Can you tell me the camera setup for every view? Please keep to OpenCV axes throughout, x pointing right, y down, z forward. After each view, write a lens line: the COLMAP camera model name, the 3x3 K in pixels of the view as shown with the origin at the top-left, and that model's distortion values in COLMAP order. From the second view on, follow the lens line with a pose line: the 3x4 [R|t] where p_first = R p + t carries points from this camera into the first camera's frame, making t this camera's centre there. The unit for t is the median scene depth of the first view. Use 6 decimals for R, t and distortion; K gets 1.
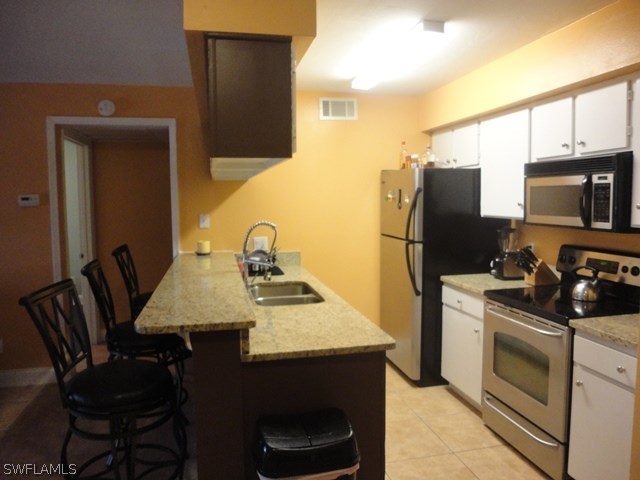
lens RADIAL K [[458.1, 0, 321.7], [0, 458.1, 240.8], [0, 0, 1]] dist [-0.016156, -0.009563]
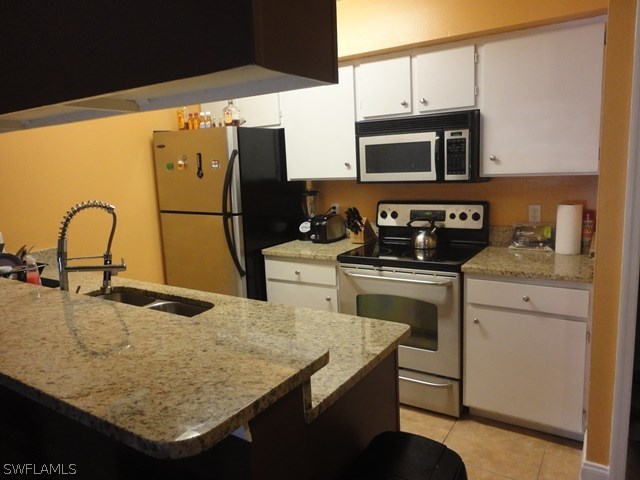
lens RADIAL K [[458.1, 0, 310.2], [0, 458.1, 240.2], [0, 0, 1]] dist [-0.016156, -0.009563]
pose [[0.731076, -0.135520, 0.668702, -0.357962], [0.101312, 0.990773, 0.090030, -0.016395], [-0.674732, 0.001929, 0.738060, 0.371782]]
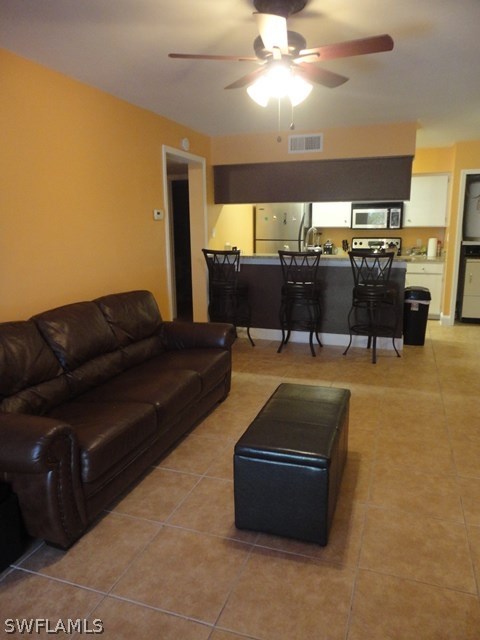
lens RADIAL K [[458.1, 0, 239.7], [0, 458.1, 322.2], [0, 0, 1]] dist [-0.016156, -0.009563]
pose [[0.543454, -0.172561, 0.821511, -2.128774], [0.083049, 0.984894, 0.151941, 0.034740], [-0.835321, -0.014347, 0.549575, 0.192773]]
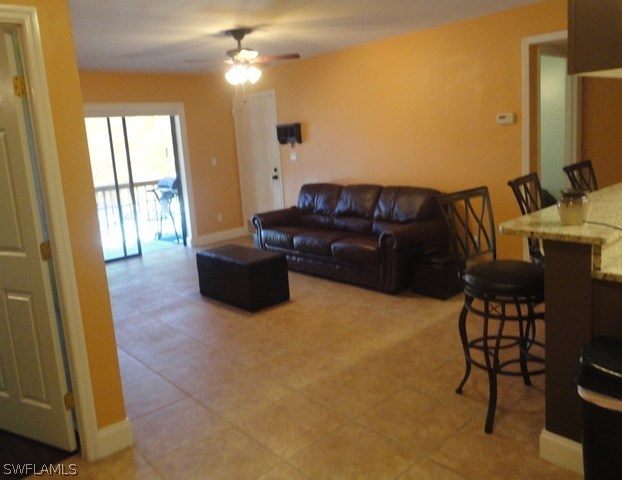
lens RADIAL K [[505.2, 0, 316.6], [0, 505.2, 215.1], [0, 0, 1]] dist [-0.012227, -0.008400]
pose [[0.487689, 0.111415, -0.865879, 0.319916], [-0.009126, 0.992419, 0.122557, -0.000291], [0.872970, -0.051868, 0.485009, -0.038064]]
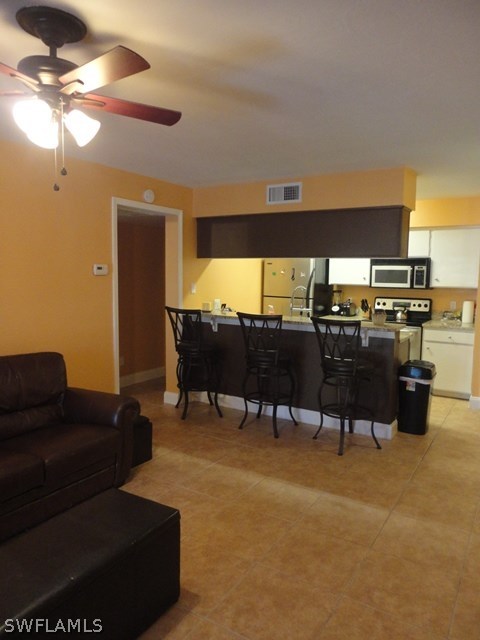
lens RADIAL K [[458.1, 0, 241.6], [0, 458.1, 321.6], [0, 0, 1]] dist [-0.016156, -0.009563]
pose [[0.706490, -0.056683, 0.705450, -1.625106], [0.046658, 0.998349, 0.033490, 0.024519], [-0.706183, 0.009254, 0.707968, -0.069460]]
